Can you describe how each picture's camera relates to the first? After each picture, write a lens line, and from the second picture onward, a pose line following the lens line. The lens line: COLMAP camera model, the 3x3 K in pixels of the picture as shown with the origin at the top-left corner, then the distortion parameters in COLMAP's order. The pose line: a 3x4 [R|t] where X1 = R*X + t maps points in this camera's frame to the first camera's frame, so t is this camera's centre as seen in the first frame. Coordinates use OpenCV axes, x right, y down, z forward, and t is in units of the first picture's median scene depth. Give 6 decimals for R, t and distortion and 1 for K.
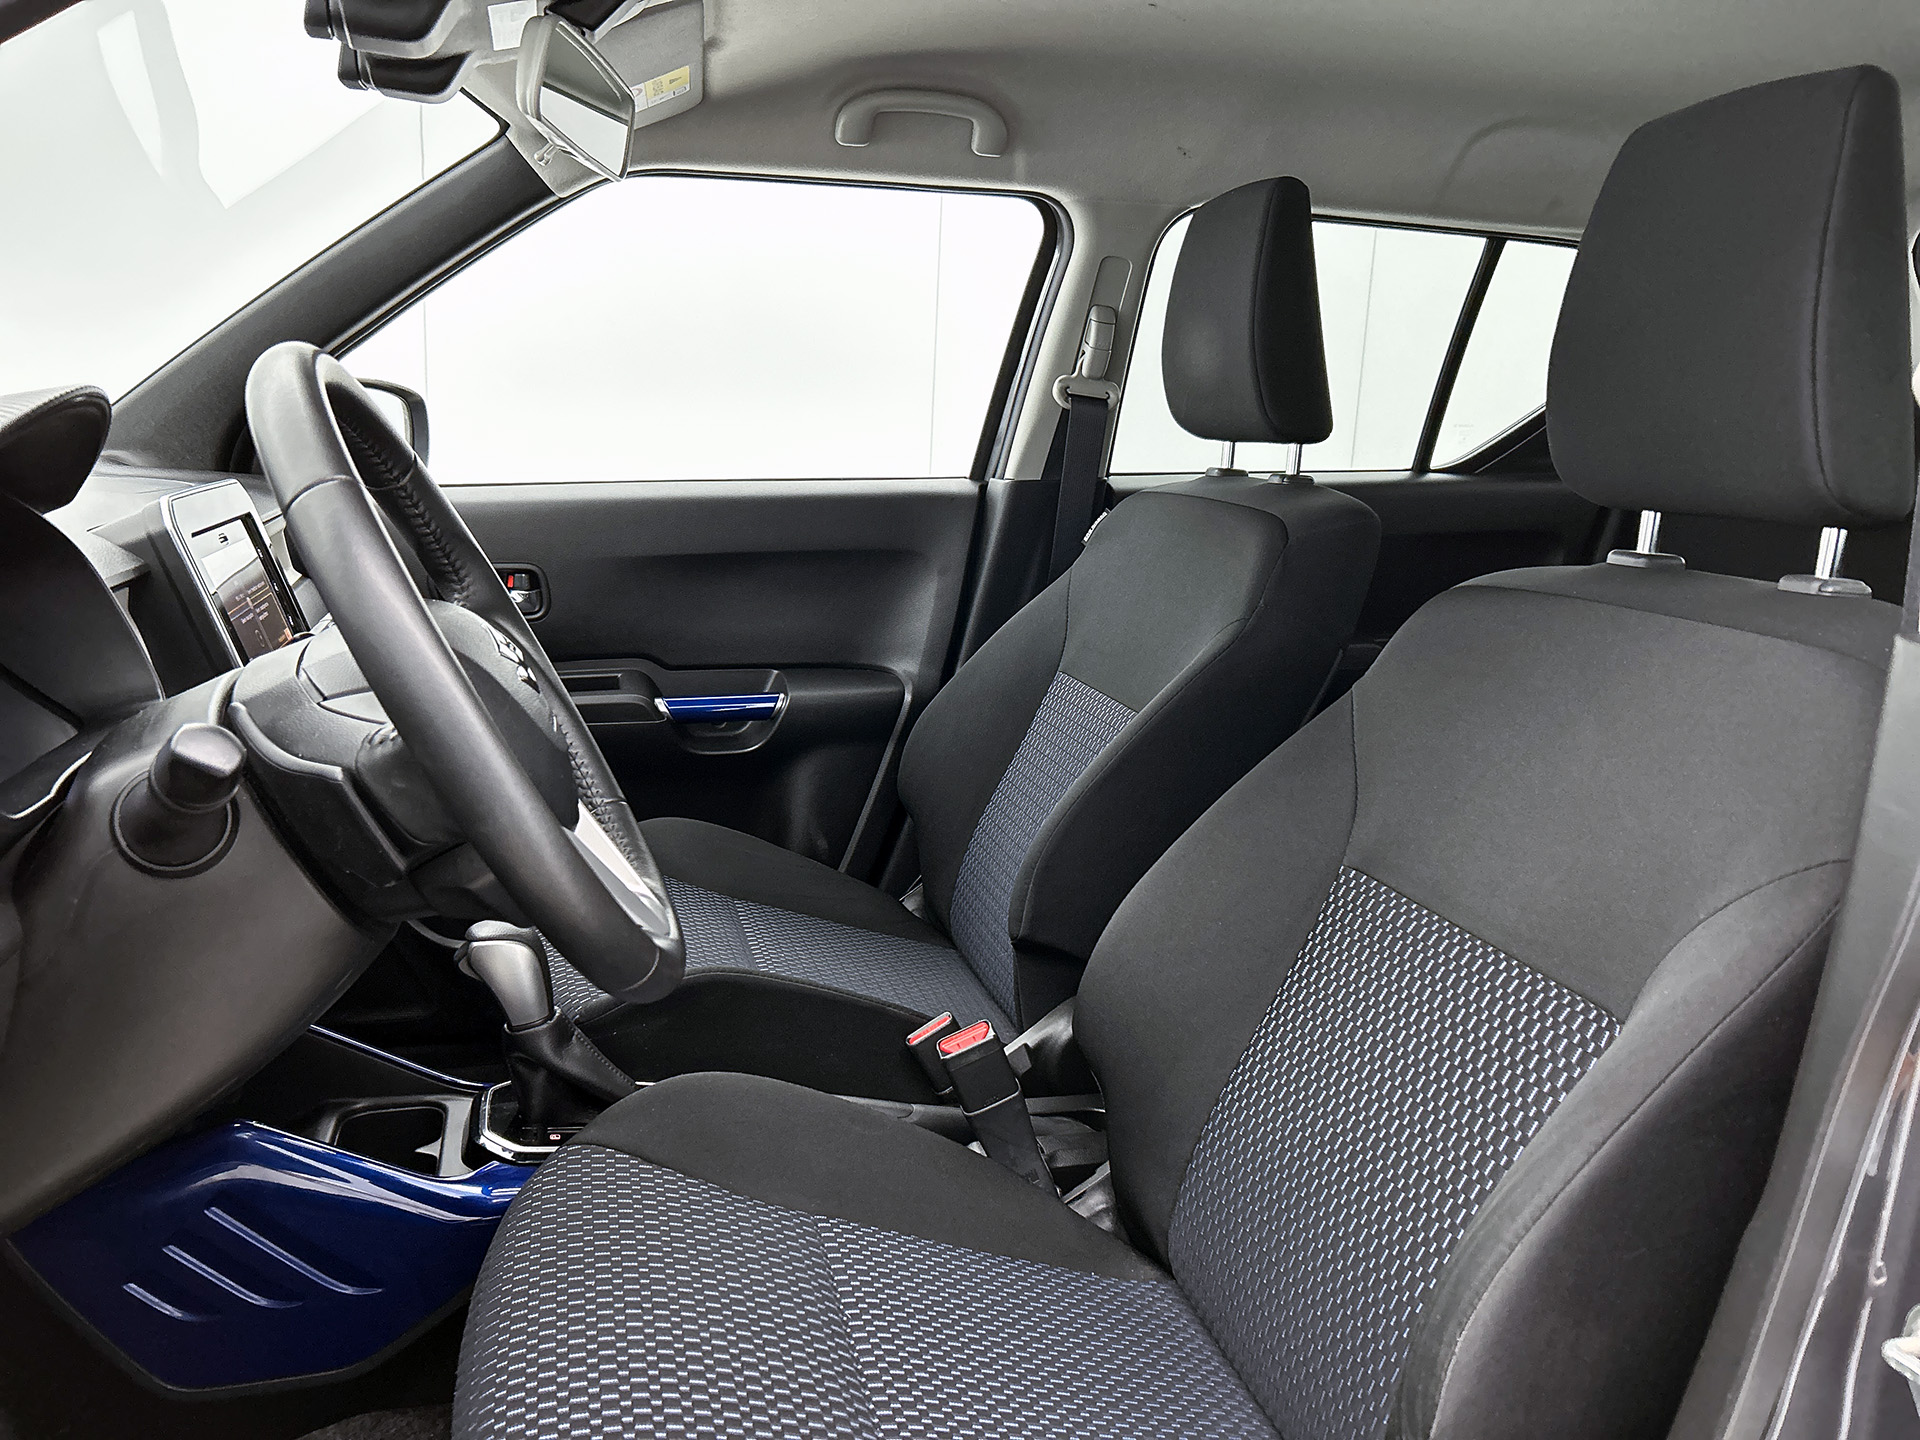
lens RADIAL K [[1476.2, 0, 963.2], [0, 1476.2, 718.6], [0, 0, 1]] dist [0.066588, -0.081818]
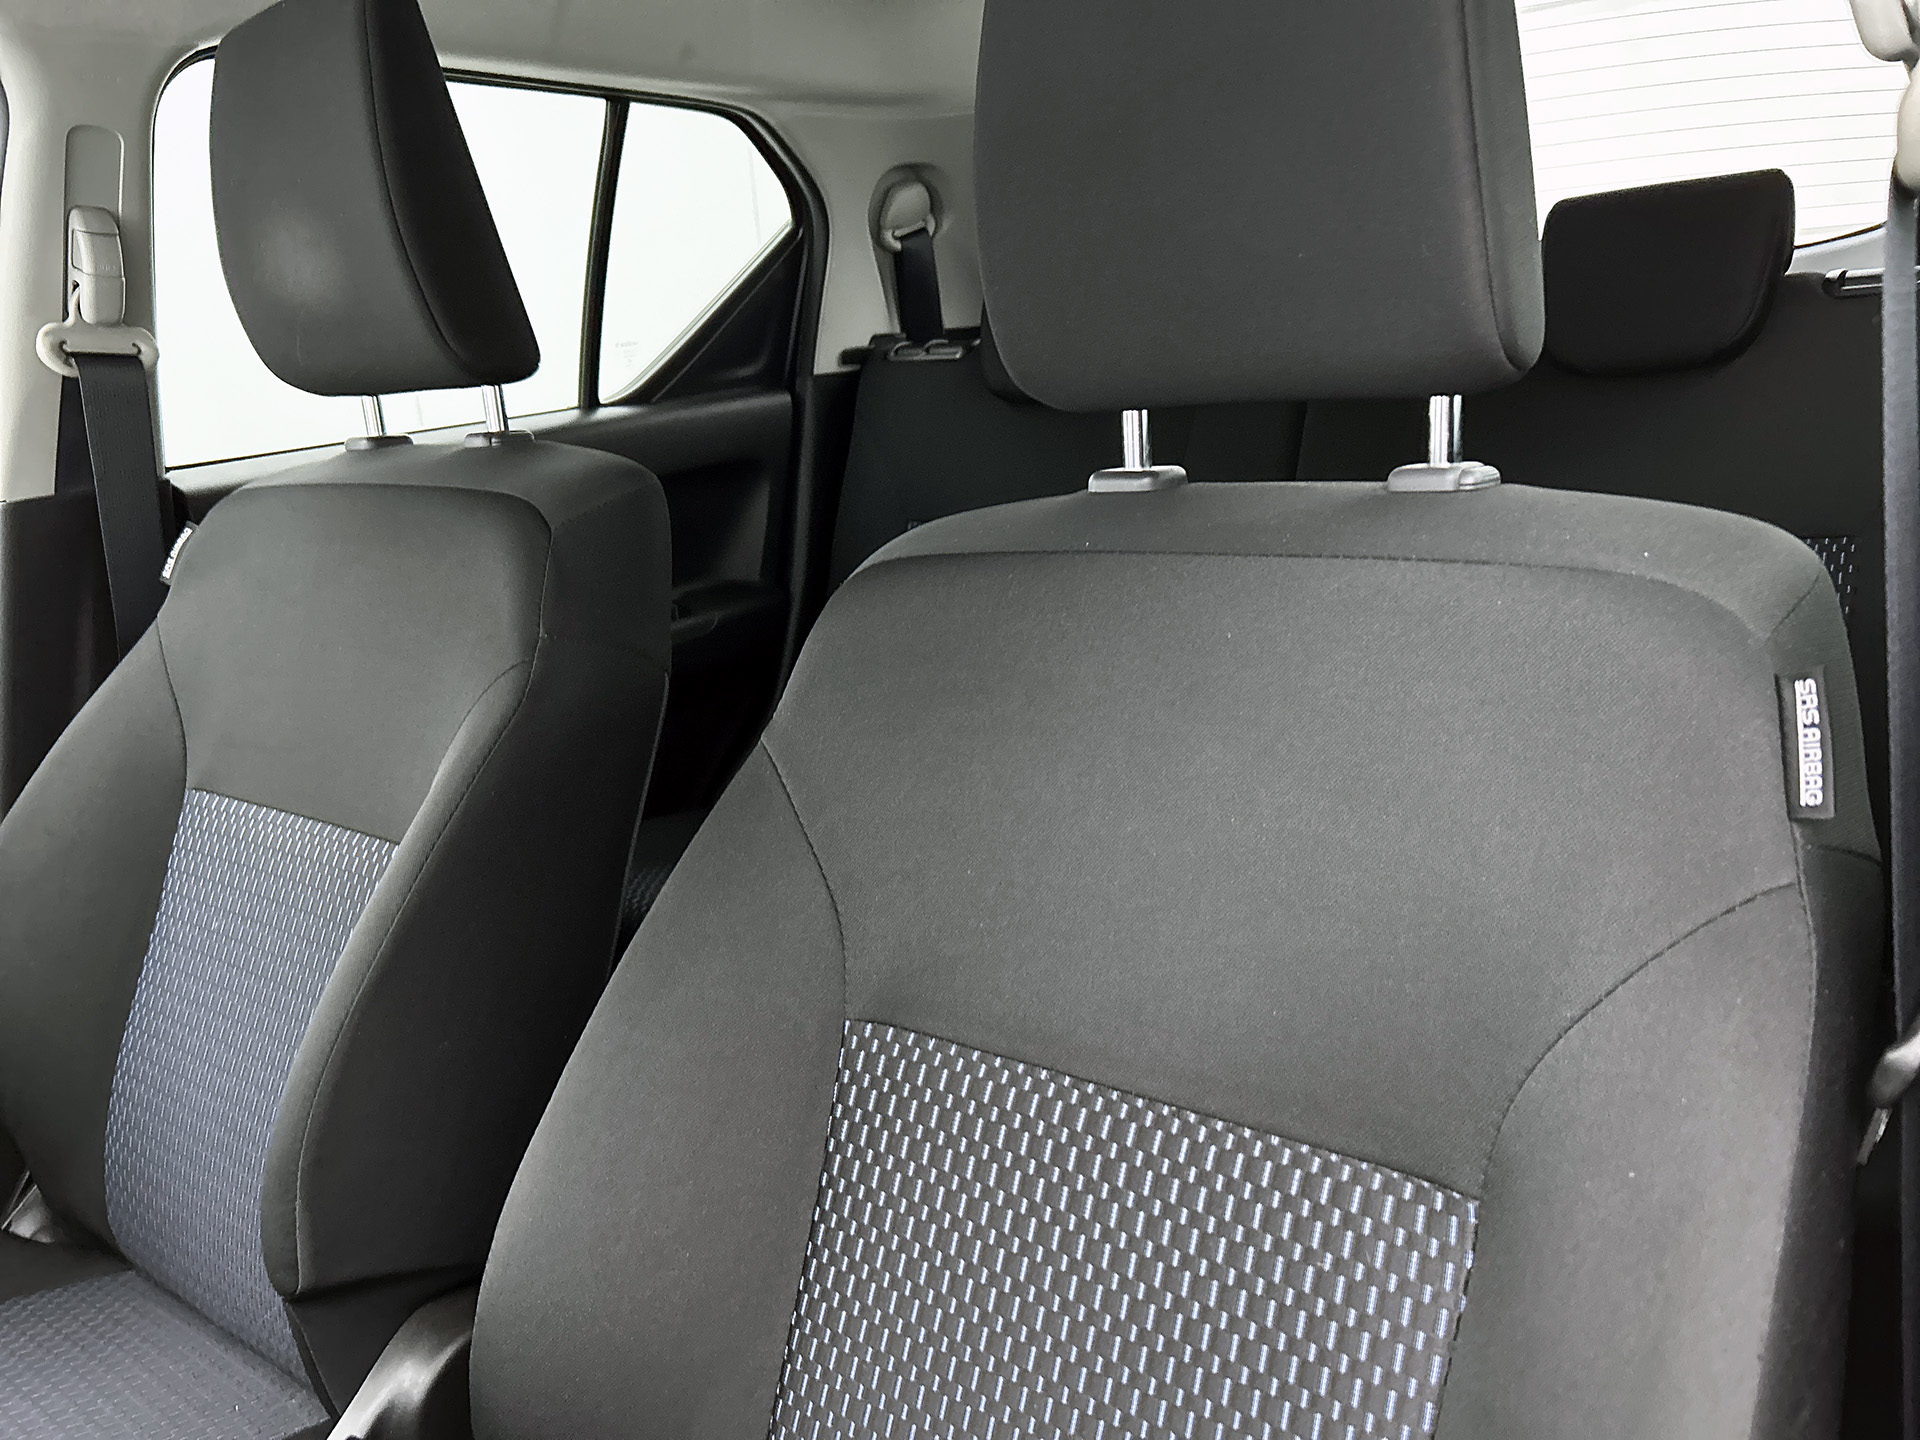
lens RADIAL K [[1476.2, 0, 972.0], [0, 1476.2, 736.2], [0, 0, 1]] dist [0.066588, -0.081818]
pose [[0.793991, -0.255290, 0.551729, -0.015931], [0.227335, 0.966394, 0.120003, -0.056502], [-0.563823, 0.030147, 0.825345, 0.290605]]
